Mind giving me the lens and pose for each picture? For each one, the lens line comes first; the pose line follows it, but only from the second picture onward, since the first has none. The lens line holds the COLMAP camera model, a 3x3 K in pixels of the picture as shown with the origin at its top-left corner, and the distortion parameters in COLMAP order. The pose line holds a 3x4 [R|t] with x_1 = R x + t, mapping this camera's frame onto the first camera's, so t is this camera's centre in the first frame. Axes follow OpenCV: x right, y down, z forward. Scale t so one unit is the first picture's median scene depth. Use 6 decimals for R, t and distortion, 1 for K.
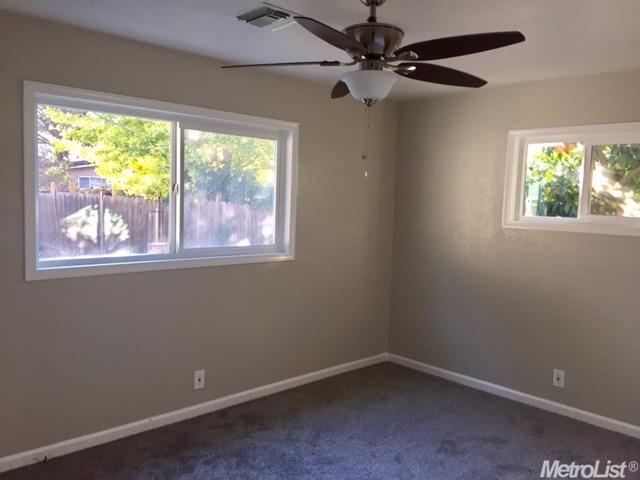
lens RADIAL K [[550.1, 0, 319.5], [0, 550.1, 240.1], [0, 0, 1]] dist [0.083351, -0.102656]
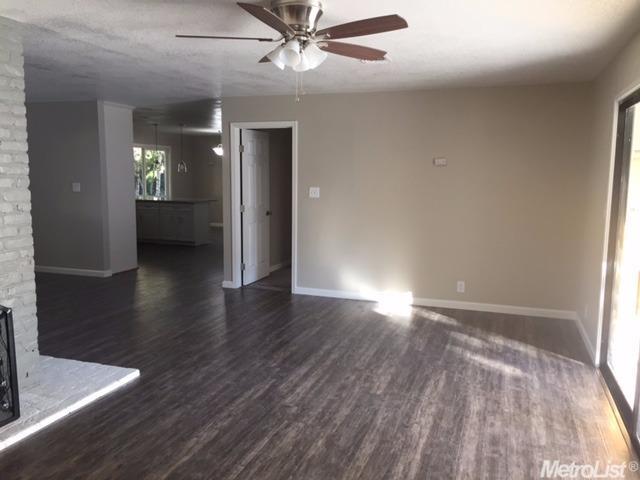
lens RADIAL K [[550.1, 0, 321.2], [0, 550.1, 241.5], [0, 0, 1]] dist [0.083351, -0.102656]
pose [[0.992176, -0.026288, 0.122047, -0.023266], [0.020641, 0.998667, 0.047306, 0.111958], [-0.123128, -0.044417, 0.991396, -0.381122]]
